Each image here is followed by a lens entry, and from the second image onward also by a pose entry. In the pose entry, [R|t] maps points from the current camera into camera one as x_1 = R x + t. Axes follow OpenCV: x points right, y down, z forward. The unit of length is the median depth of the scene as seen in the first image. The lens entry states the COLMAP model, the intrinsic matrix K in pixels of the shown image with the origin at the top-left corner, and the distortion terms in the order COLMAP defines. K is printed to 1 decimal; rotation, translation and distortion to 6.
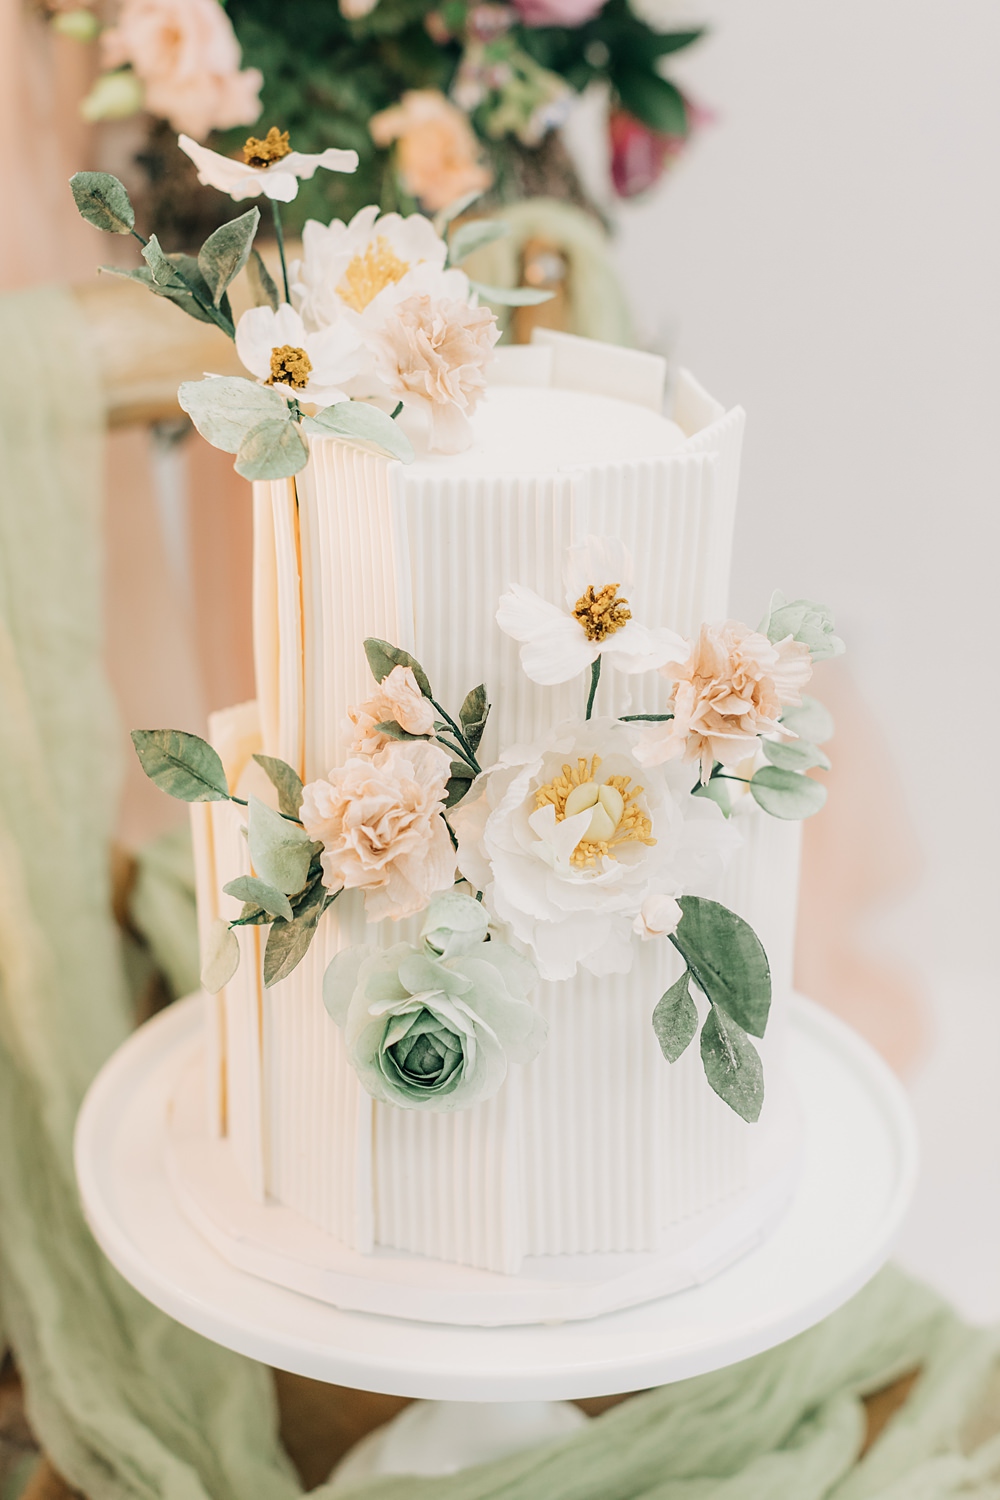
lens RADIAL K [[2565.2, 0, 444.7], [0, 2565.2, 663.6], [0, 0, 1]] dist [0.024169, 0.003524]
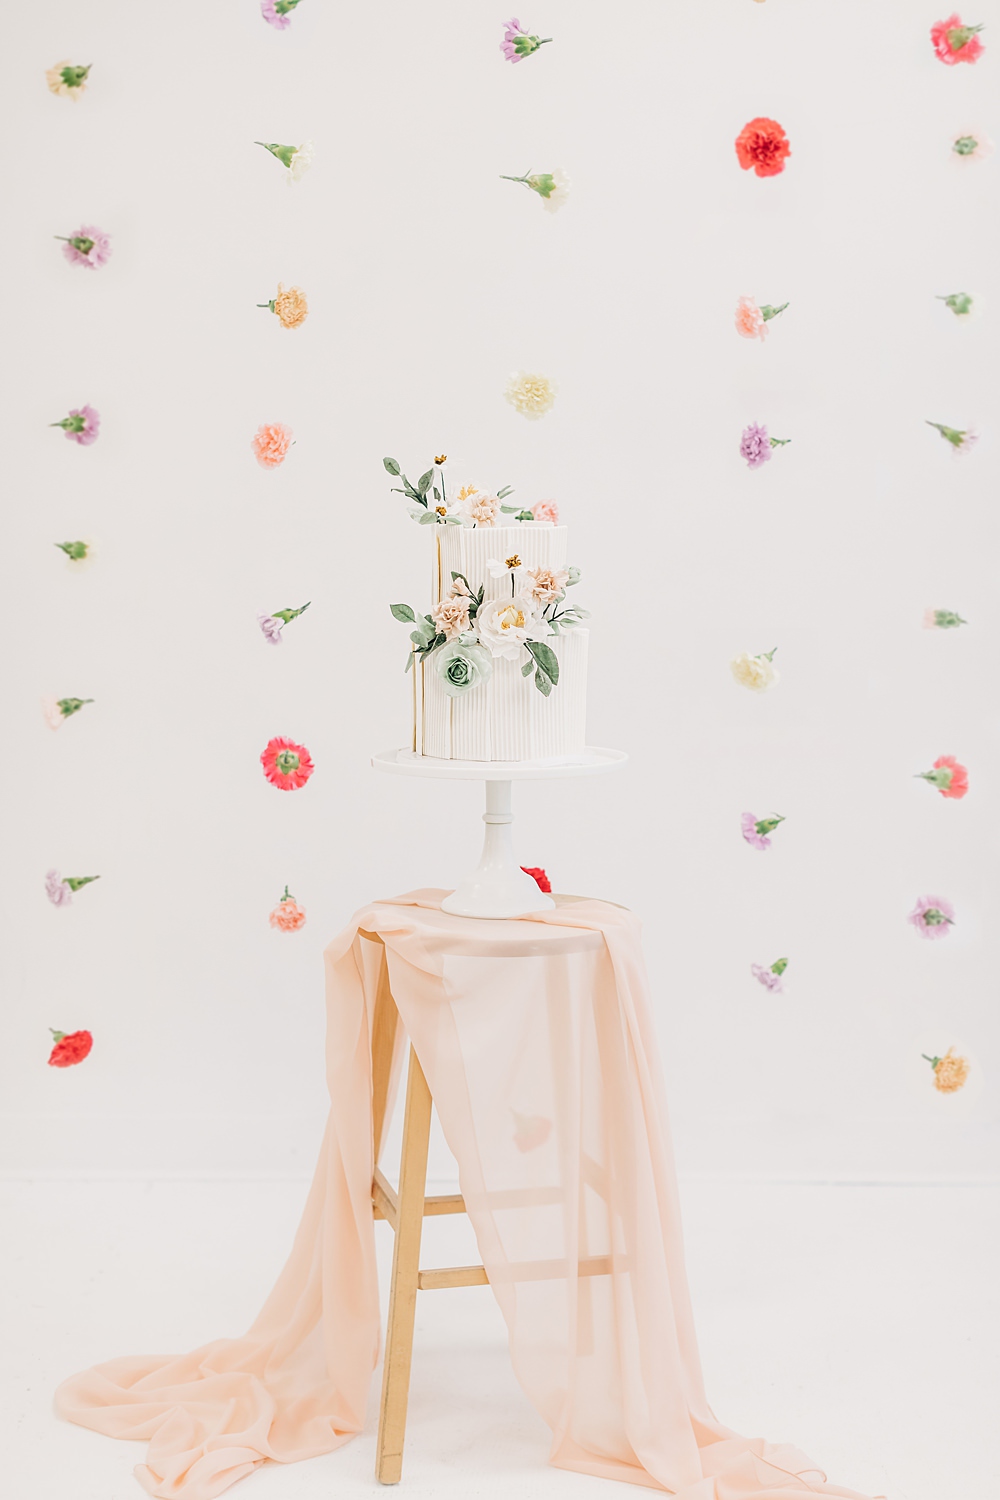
lens RADIAL K [[1948.1, 0, 499.7], [0, 1948.1, 772.7], [0, 0, 1]] dist [0.090798, 0.007718]
pose [[0.989120, 0.024374, -0.145075, 0.454583], [-0.057418, 0.971925, -0.228180, 0.913784], [0.135441, 0.234027, 0.962750, -1.642227]]
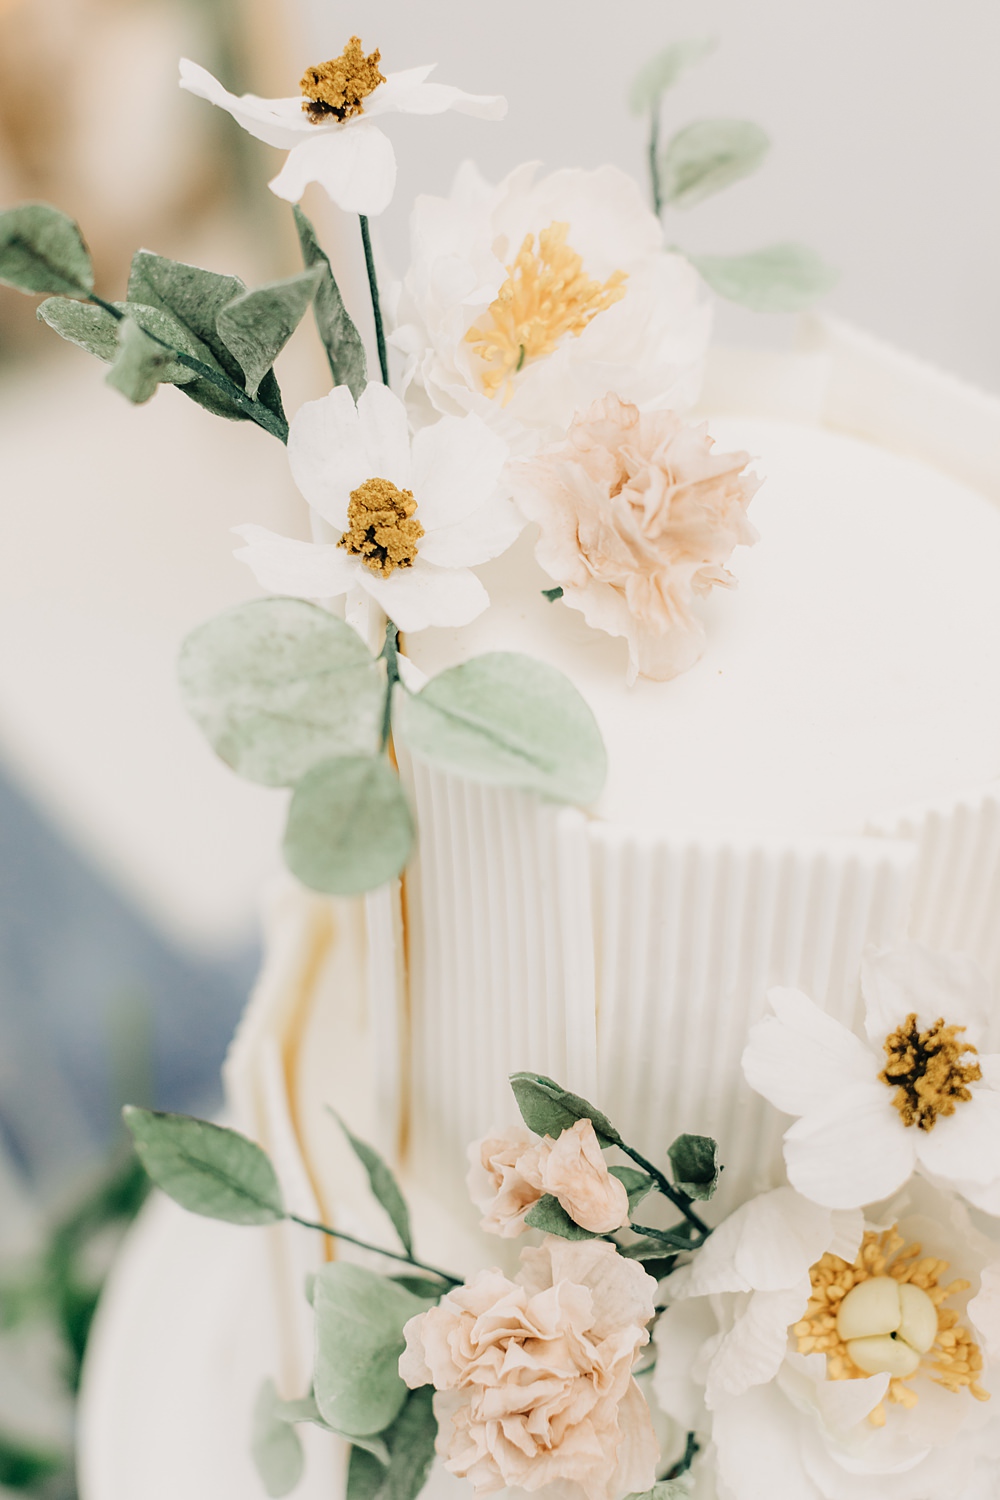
lens RADIAL K [[2401.6, 0, 500.0], [0, 2401.6, 750.0], [0, 0, 1]] dist [-0.019291, 0.065625]
pose [[0.999678, 0.021330, -0.013722, -0.027885], [-0.015198, 0.936923, 0.349205, -0.266586], [0.020305, -0.348884, 0.936946, 0.516969]]
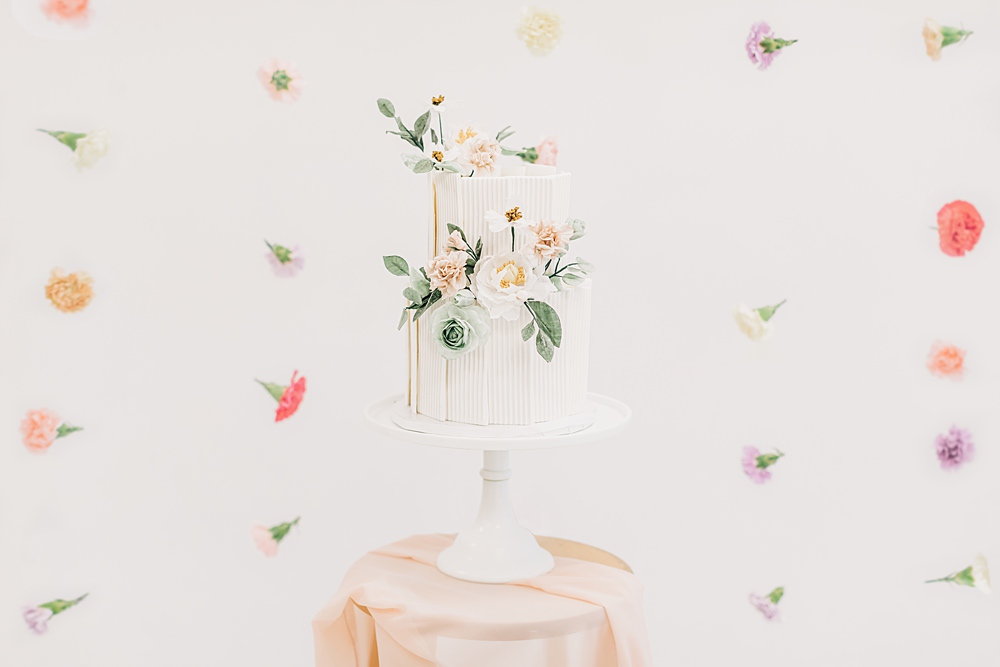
lens RADIAL K [[1512.9, 0, 500.0], [0, 1512.9, 333.5], [0, 0, 1]] dist [0.009215, 0.016387]
pose [[0.988195, 0.035661, -0.148996, 0.350417], [-0.064883, 0.978424, -0.196154, 0.534677], [0.138786, 0.203506, 0.969187, -0.951550]]
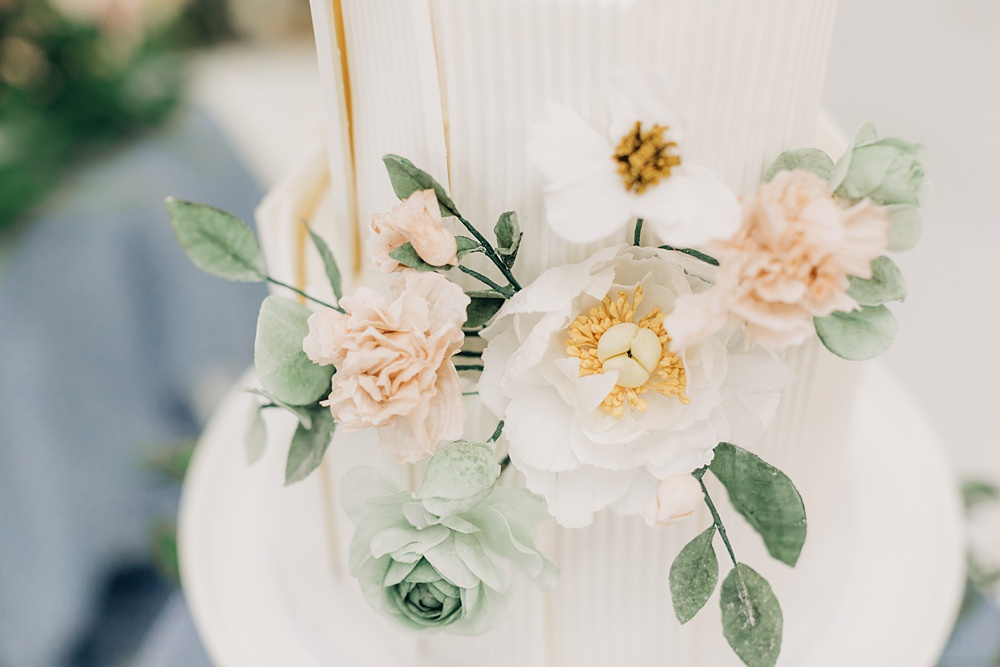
lens RADIAL K [[1601.1, 0, 500.0], [0, 1601.1, 333.5], [0, 0, 1]] dist [-0.019291, 0.065625]
pose [[0.987137, 0.094381, -0.129048, 0.086261], [-0.042689, 0.933454, 0.356148, -0.151501], [0.154074, -0.346057, 0.925476, 0.467654]]
